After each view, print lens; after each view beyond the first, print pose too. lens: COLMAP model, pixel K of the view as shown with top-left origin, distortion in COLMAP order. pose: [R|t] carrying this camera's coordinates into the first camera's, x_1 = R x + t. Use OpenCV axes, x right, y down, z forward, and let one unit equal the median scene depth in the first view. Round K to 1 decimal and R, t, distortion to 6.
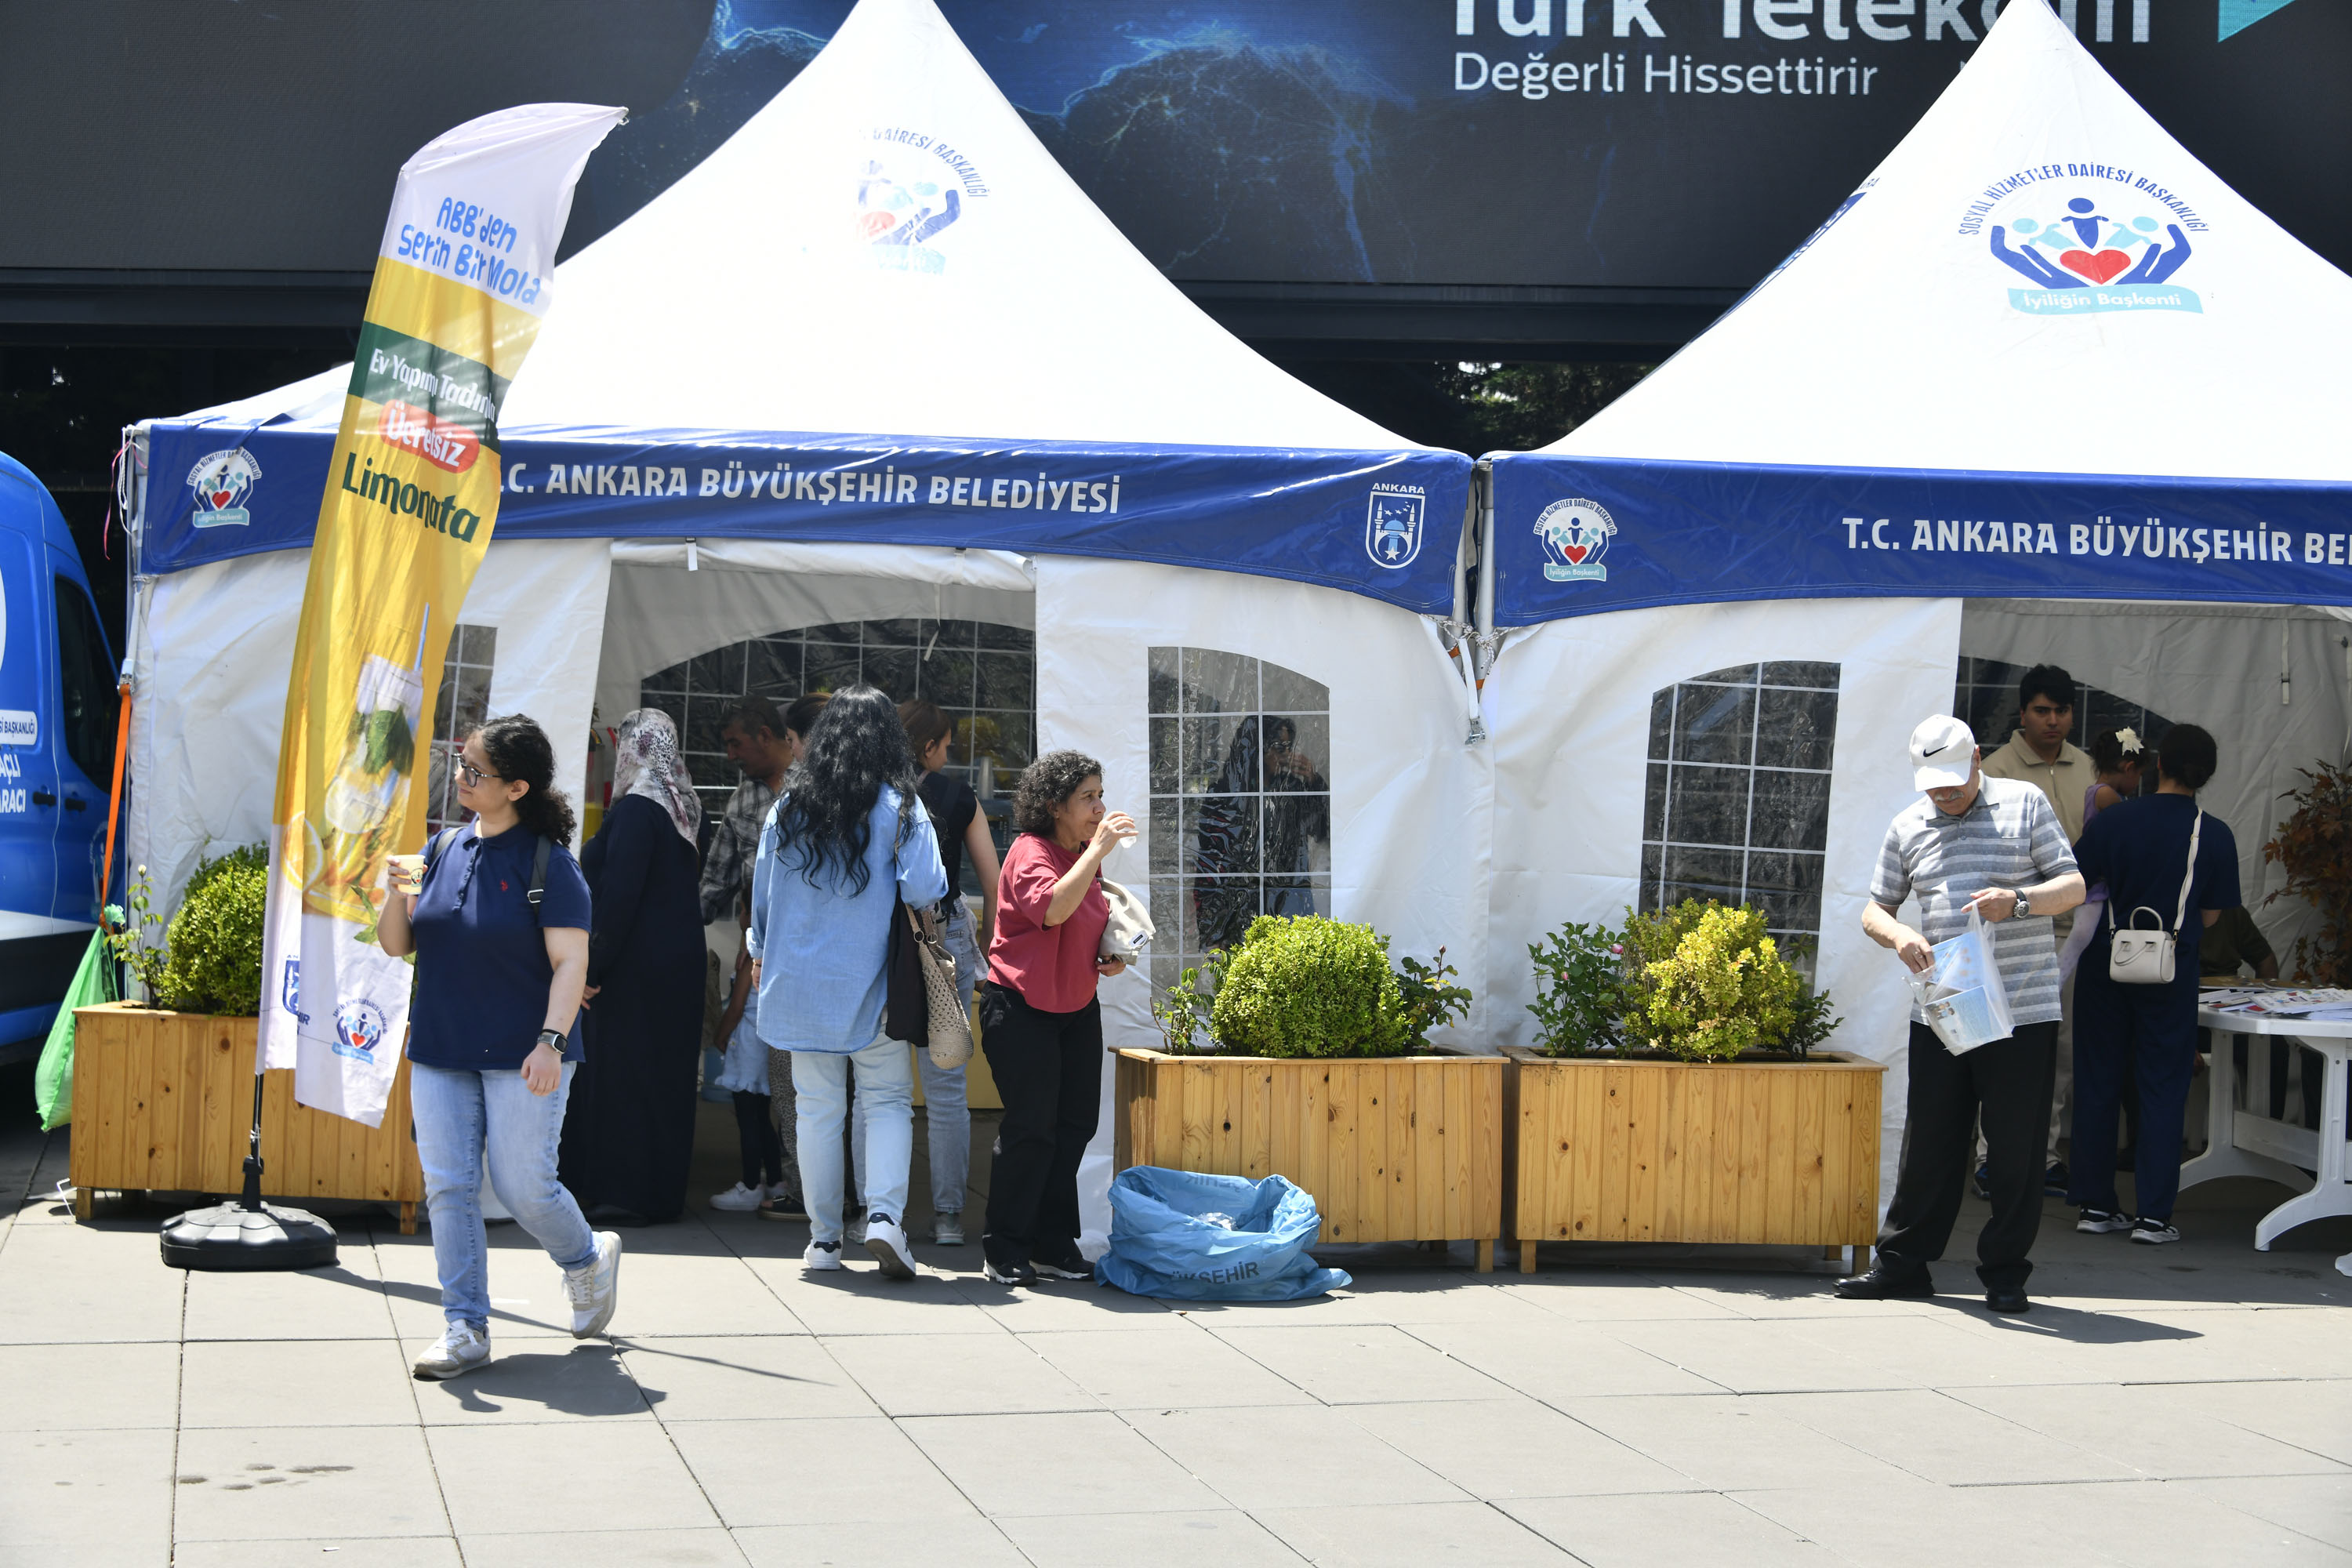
lens RADIAL K [[3501.5, 0, 1175.8], [0, 3501.5, 779.8], [0, 0, 1]] dist [-0.097526, 0.000000]
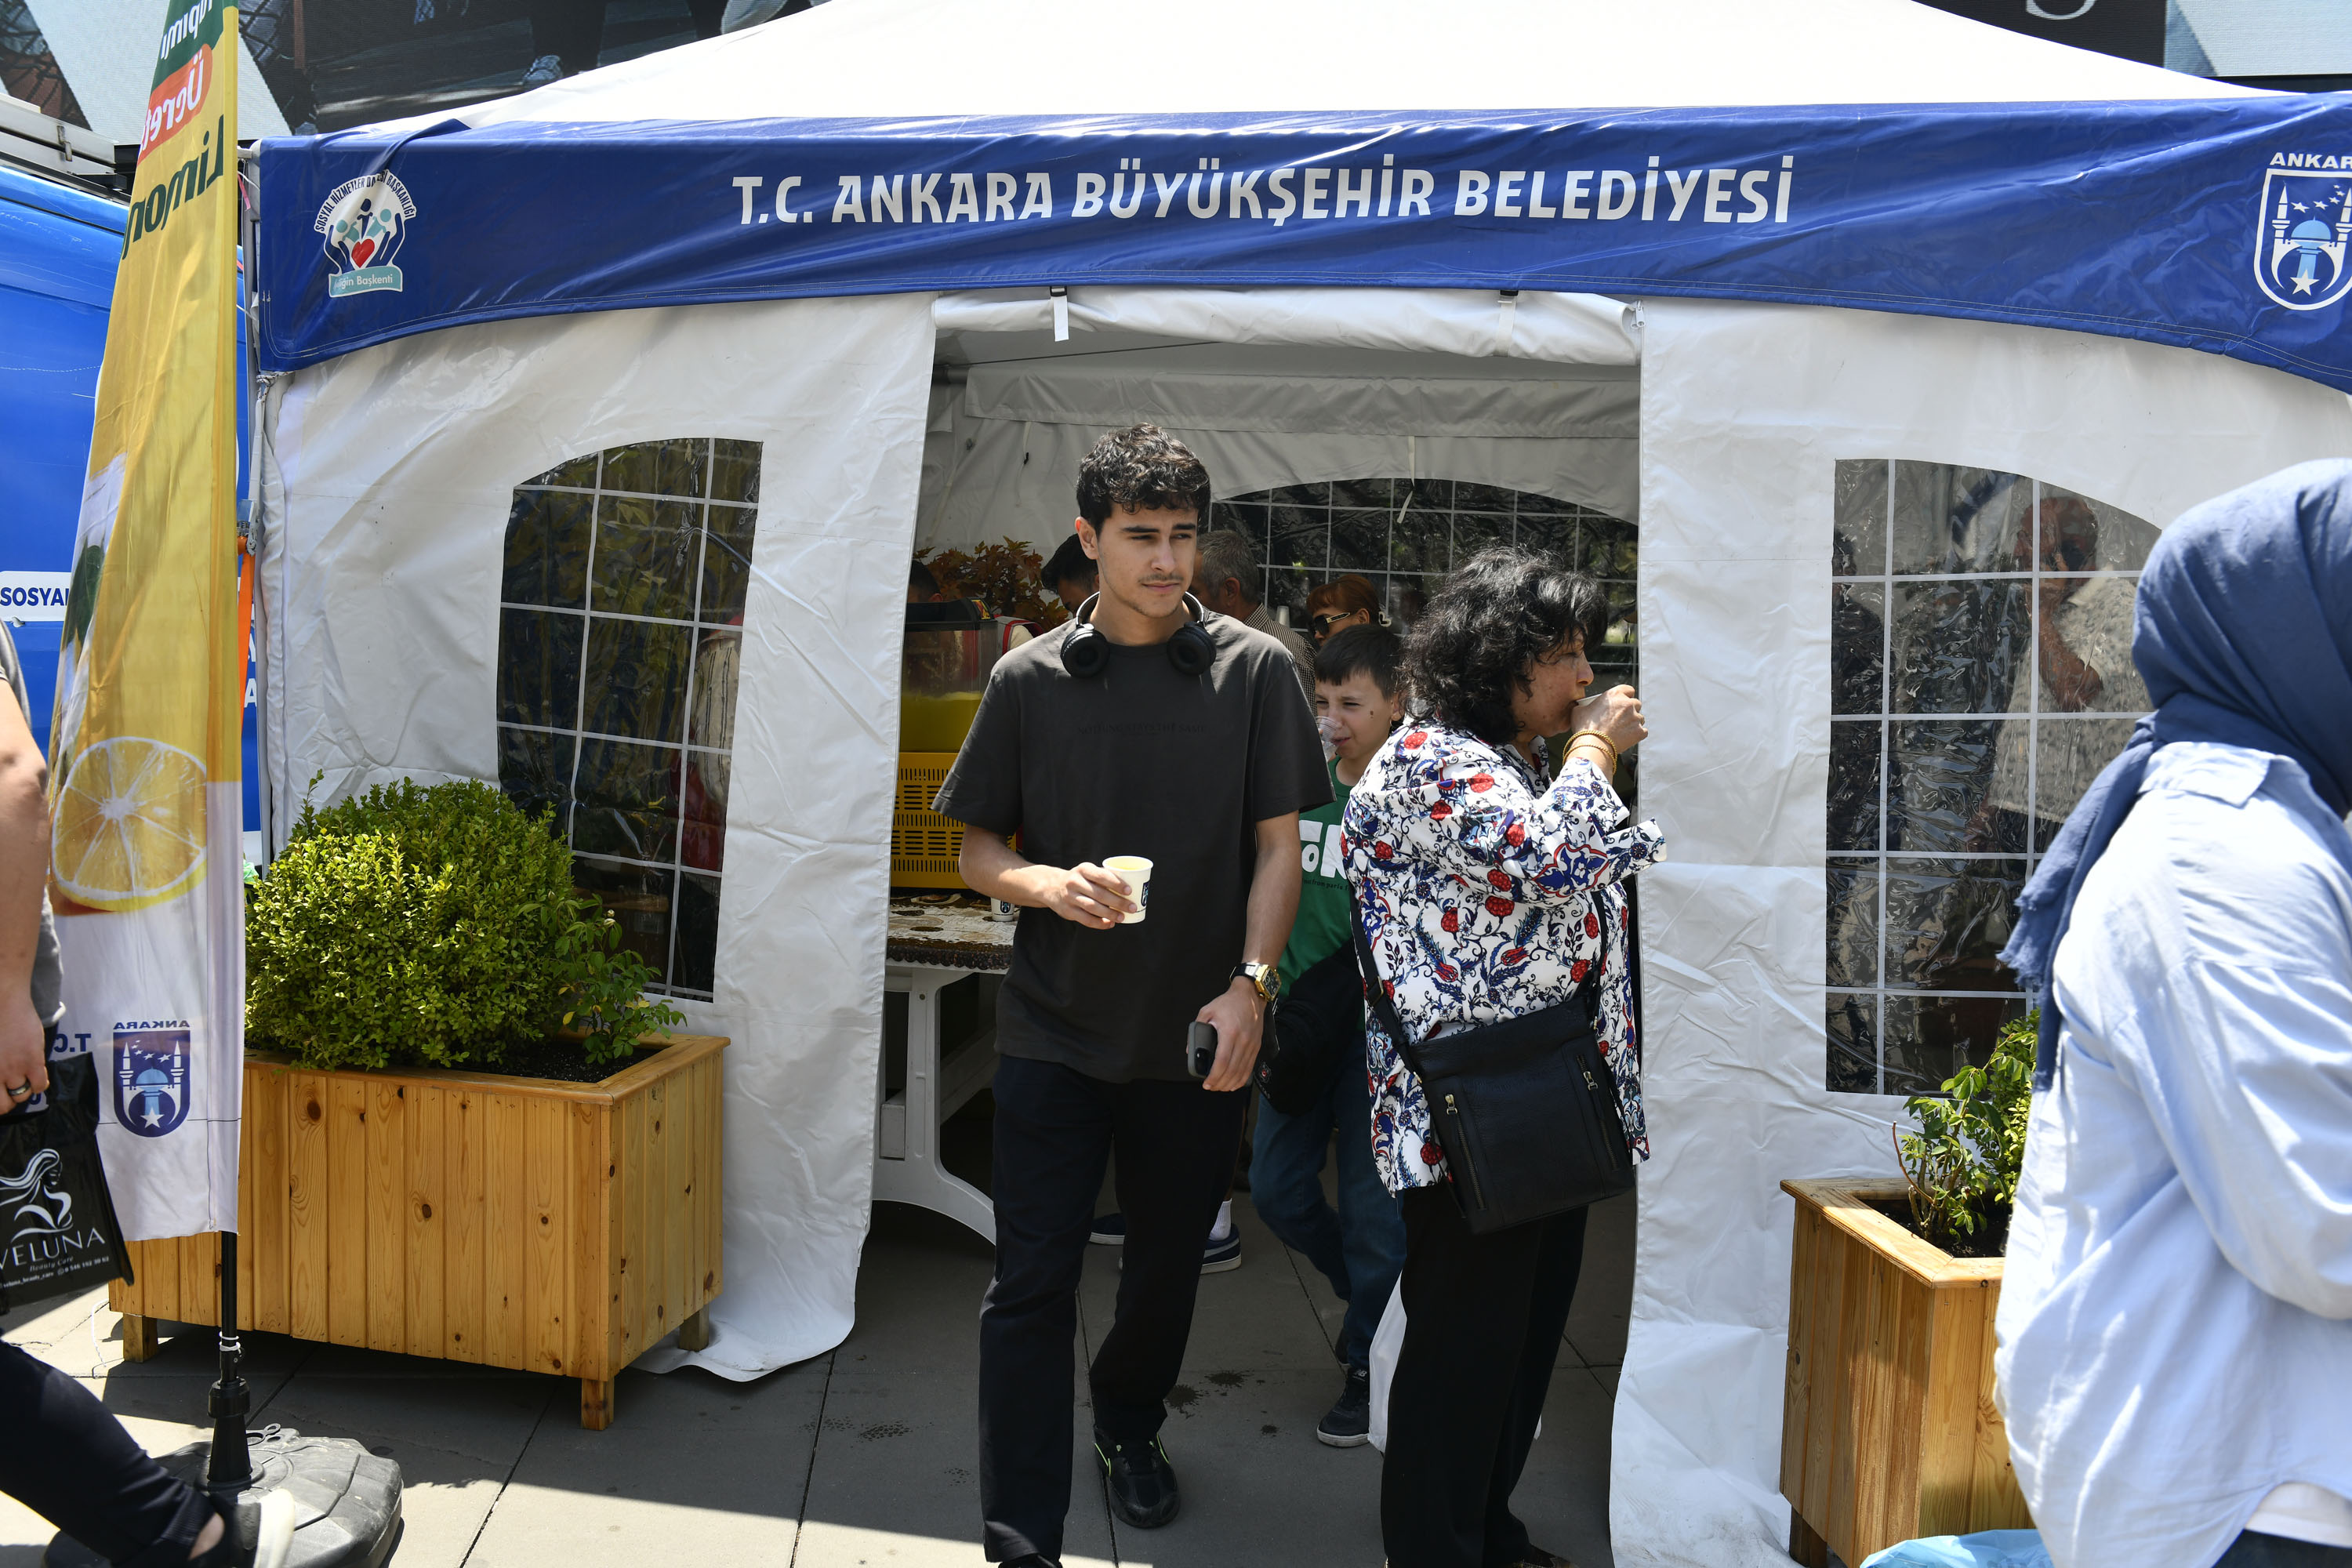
lens RADIAL K [[2030.0, 0, 1187.3], [0, 2030.0, 779.8], [0, 0, 1]] dist [-0.015926, -0.004969]
pose [[0.987723, 0.012714, -0.155697, -0.060557], [-0.000565, 0.996967, 0.077824, -0.011259], [0.156214, -0.076780, 0.984734, 0.649156]]
